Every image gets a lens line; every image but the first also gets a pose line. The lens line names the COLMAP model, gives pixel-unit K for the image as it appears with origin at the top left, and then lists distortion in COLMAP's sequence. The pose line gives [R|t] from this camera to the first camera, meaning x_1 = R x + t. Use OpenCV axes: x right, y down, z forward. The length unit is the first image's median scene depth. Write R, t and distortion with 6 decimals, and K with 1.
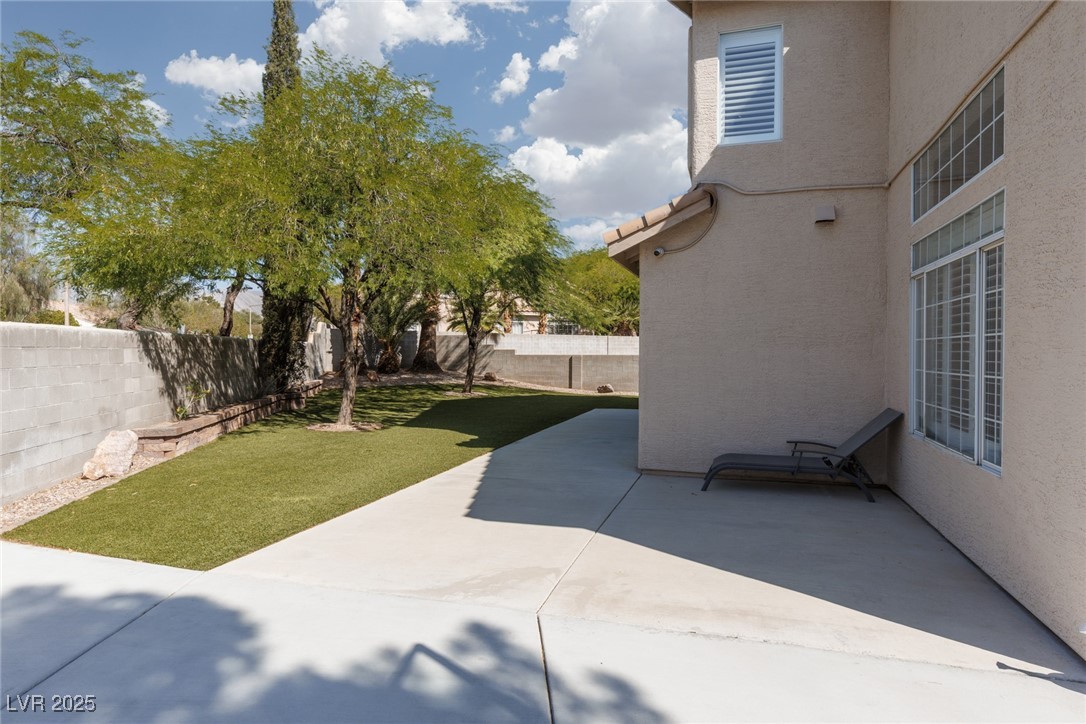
lens RADIAL K [[599.7, 0, 549.5], [0, 599.7, 358.2], [0, 0, 1]] dist [0.004568, 0.000024]
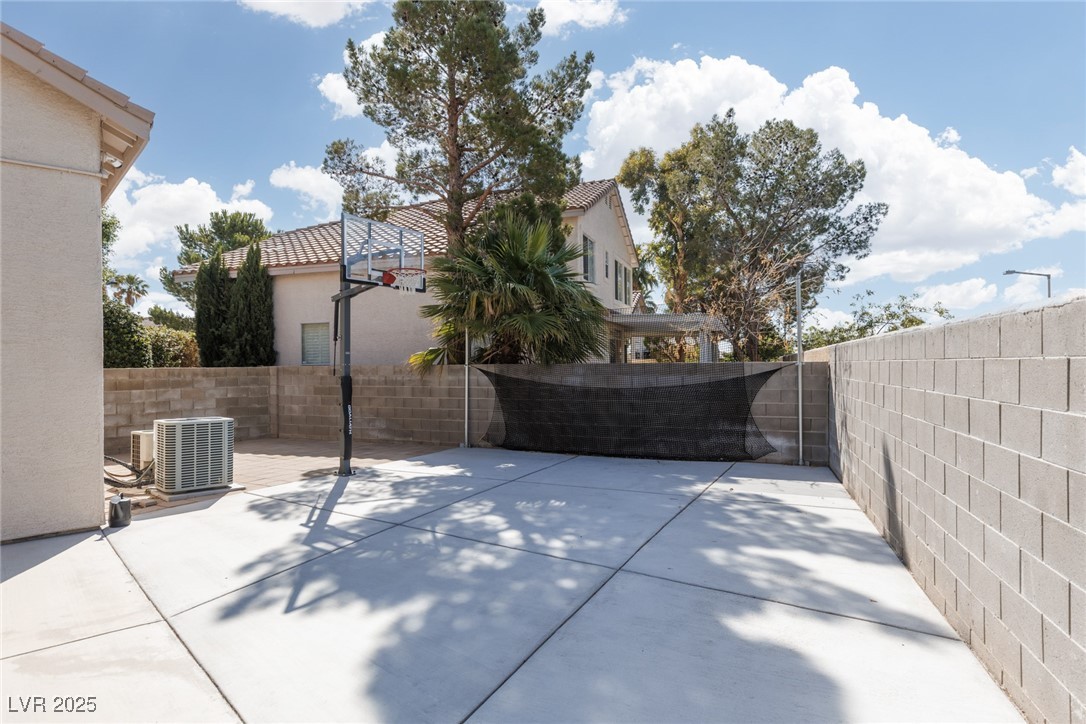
lens RADIAL K [[599.7, 0, 549.5], [0, 599.7, 358.2], [0, 0, 1]] dist [0.004568, 0.000024]
pose [[-0.866940, 0.011554, 0.498279, -0.213552], [0.013018, 0.999915, -0.000536, -0.004458], [-0.498242, 0.006022, -0.867017, 0.295634]]
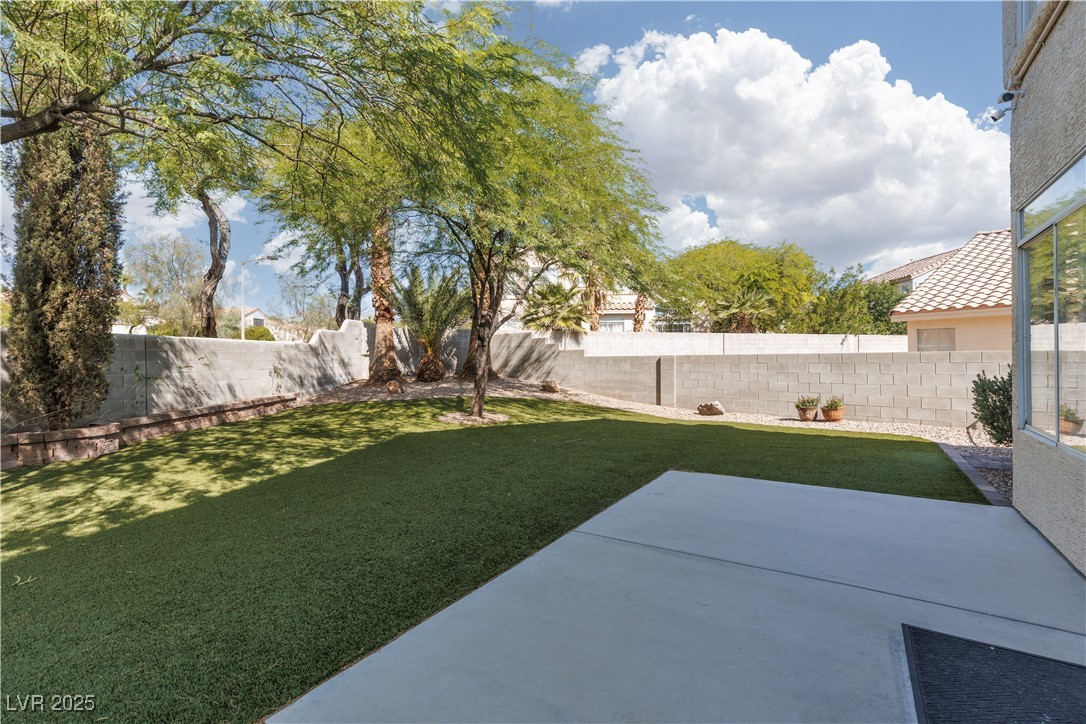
lens RADIAL K [[484.9, 0, 547.4], [0, 484.9, 360.2], [0, 0, 1]] dist [0.007093, -0.000043]
pose [[0.964015, -0.009483, -0.265680, 0.072398], [0.008299, 0.999950, -0.005578, 0.001930], [0.265719, 0.003172, 0.964045, 0.526094]]
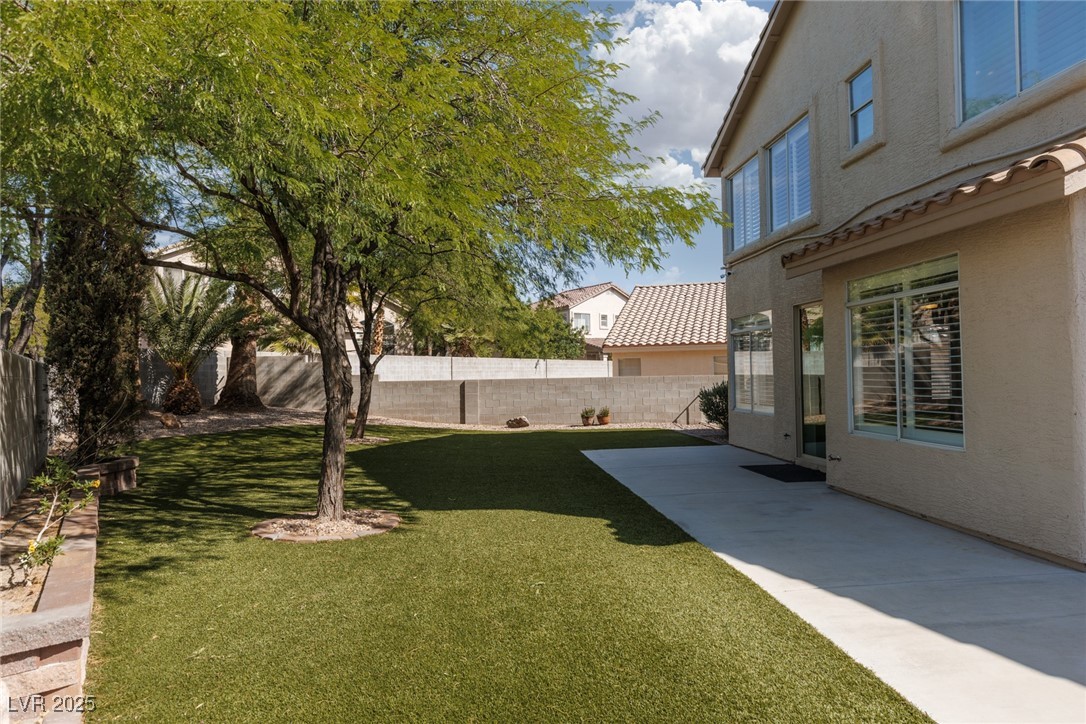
lens RADIAL K [[640.5, 0, 543.0], [0, 640.5, 362.0], [0, 0, 1]] dist [0.013991, -0.000559]
pose [[0.920765, -0.010587, 0.389973, -0.227728], [0.023939, 0.999281, -0.029395, -0.002398], [-0.389382, 0.036401, 0.920357, 0.246617]]
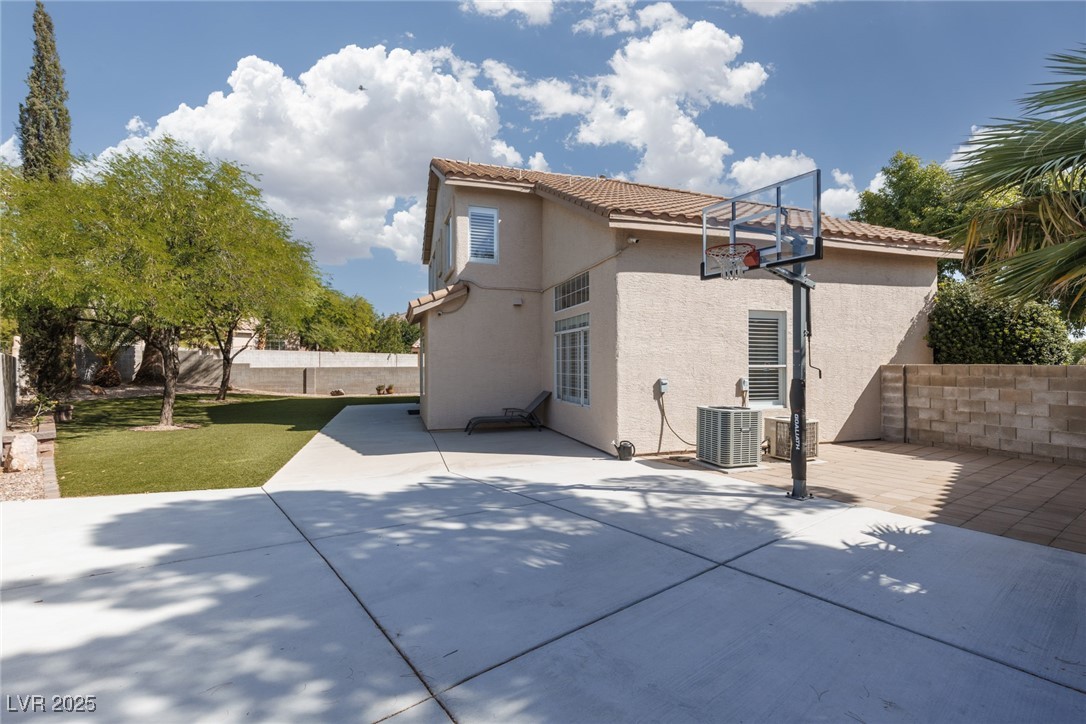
lens RADIAL K [[484.9, 0, 547.4], [0, 484.9, 360.2], [0, 0, 1]] dist [0.007093, -0.000043]
pose [[0.820996, -0.001839, 0.570932, -0.157556], [0.010865, 0.999864, -0.012402, -0.002881], [-0.570831, 0.016385, 0.820904, -0.170470]]
